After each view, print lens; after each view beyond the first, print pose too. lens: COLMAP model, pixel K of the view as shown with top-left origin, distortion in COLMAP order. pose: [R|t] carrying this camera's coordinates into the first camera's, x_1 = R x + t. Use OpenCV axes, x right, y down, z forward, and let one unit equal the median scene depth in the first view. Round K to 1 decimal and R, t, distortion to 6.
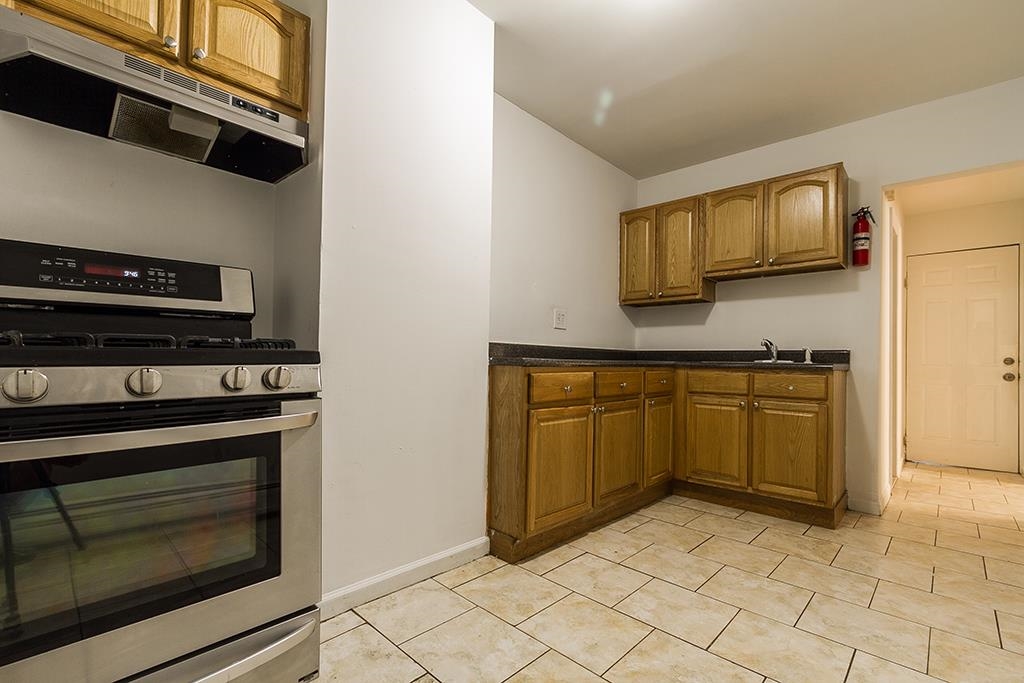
lens RADIAL K [[465.4, 0, 514.1], [0, 465.4, 354.9], [0, 0, 1]] dist [0.000746, -0.000048]
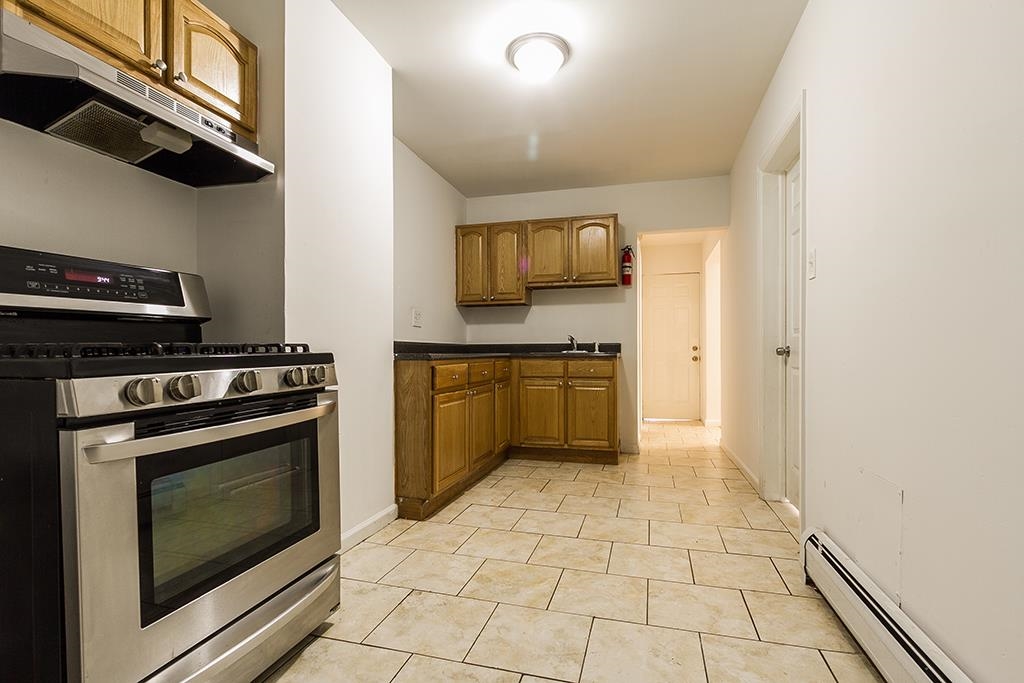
lens RADIAL K [[483.8, 0, 512.1], [0, 483.8, 352.8], [0, 0, 1]] dist [-0.000618, -0.000187]
pose [[0.886664, -0.019980, 0.461982, -0.358102], [0.012593, 0.999739, 0.019068, -0.016962], [-0.462242, -0.011089, 0.886684, -0.232285]]
